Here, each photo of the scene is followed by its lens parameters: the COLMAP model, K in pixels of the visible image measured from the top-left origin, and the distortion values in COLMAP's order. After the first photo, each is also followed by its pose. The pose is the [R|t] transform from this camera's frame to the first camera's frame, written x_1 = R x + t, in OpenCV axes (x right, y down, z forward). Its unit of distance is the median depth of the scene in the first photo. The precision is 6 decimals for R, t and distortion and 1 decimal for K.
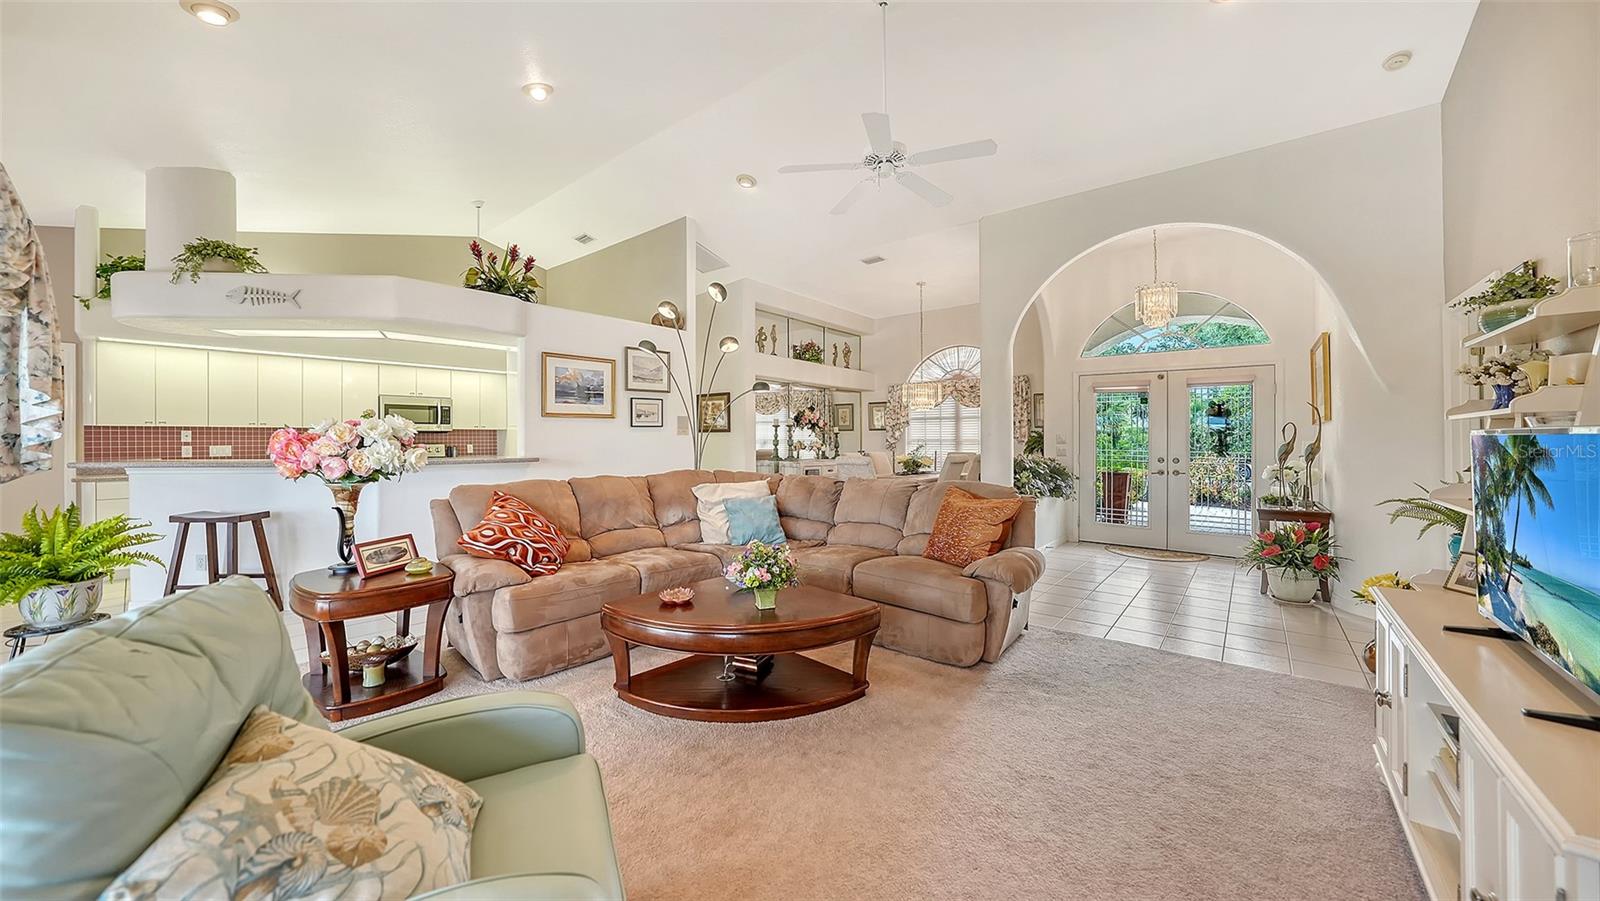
lens RADIAL K [[559.6, 0, 793.4], [0, 559.6, 441.8], [0, 0, 1]] dist [-0.012186, 0.000475]
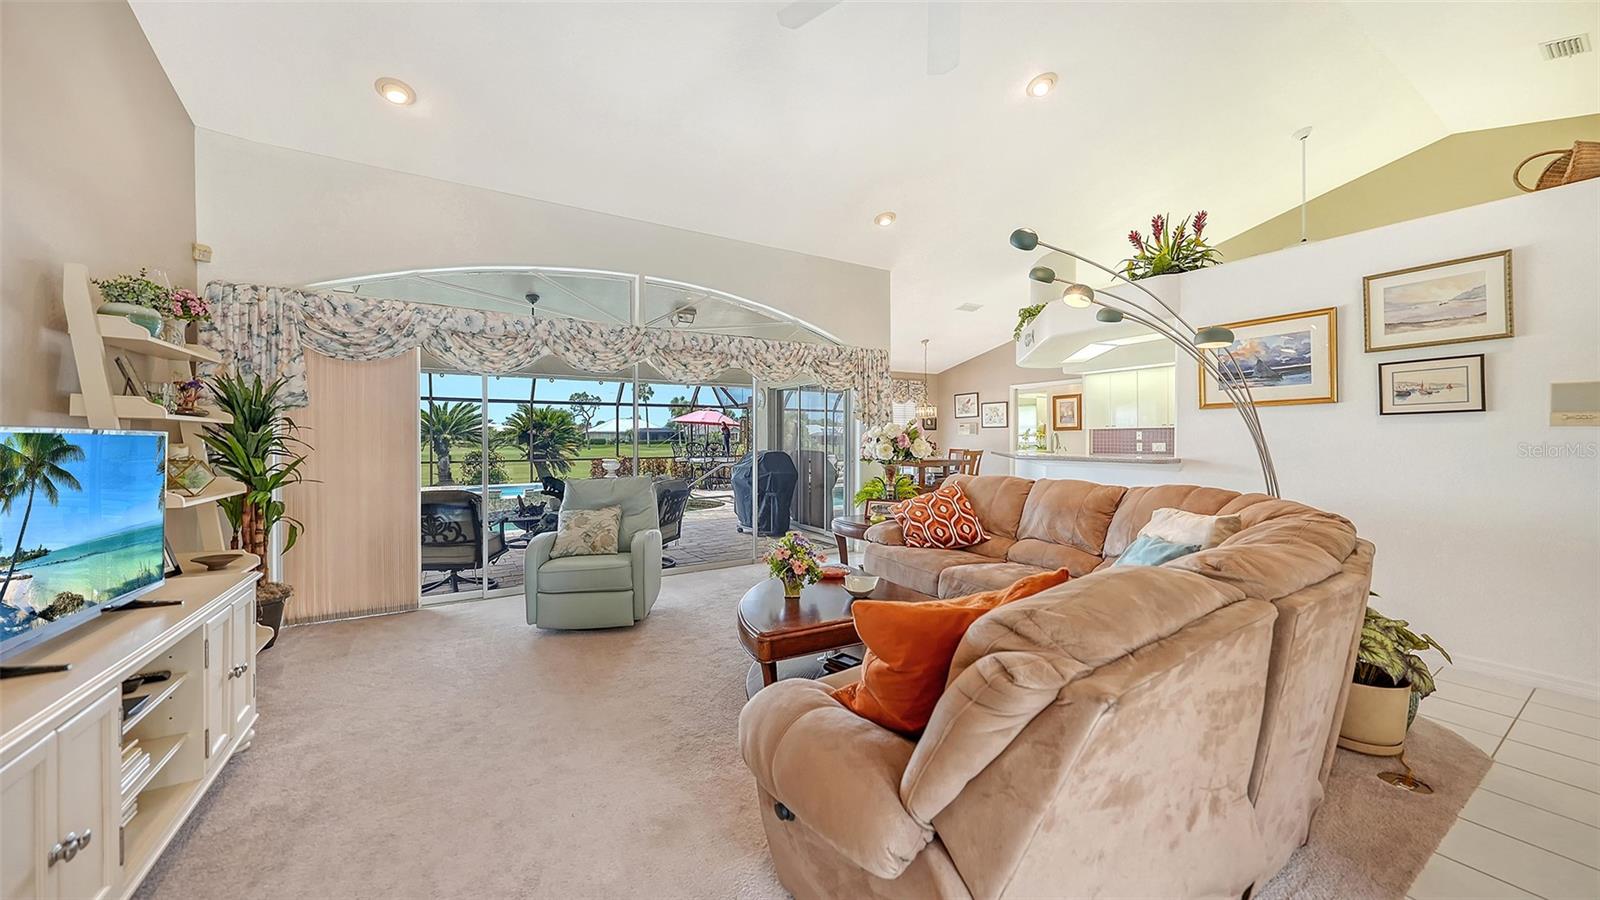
lens RADIAL K [[560.8, 0, 800.9], [0, 560.8, 441.3], [0, 0, 1]] dist [-0.002685, -0.000733]
pose [[-0.311937, 0.004565, -0.950092, 0.453036], [-0.003663, 0.999975, 0.006007, -0.001460], [0.950096, 0.005354, -0.311913, 0.650638]]
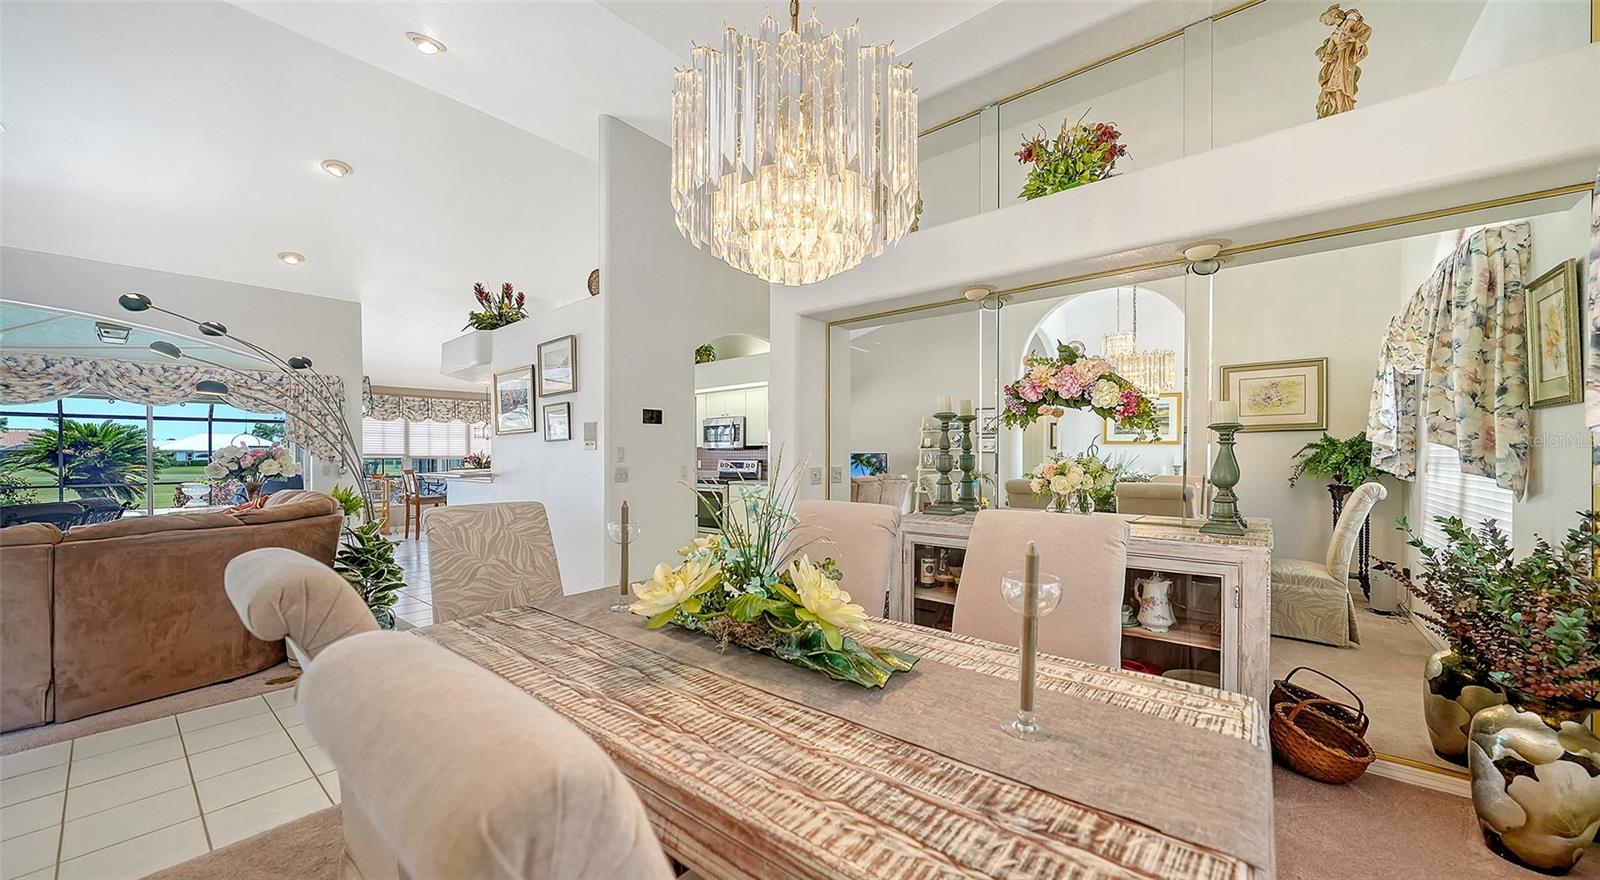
lens RADIAL K [[560.8, 0, 815.2], [0, 560.8, 452.2], [0, 0, 1]] dist [-0.002685, -0.000733]
pose [[0.031362, -0.006898, -0.999484, 0.566585], [0.001339, 0.999976, -0.006860, -0.004798], [0.999507, -0.001124, 0.031370, 1.429661]]
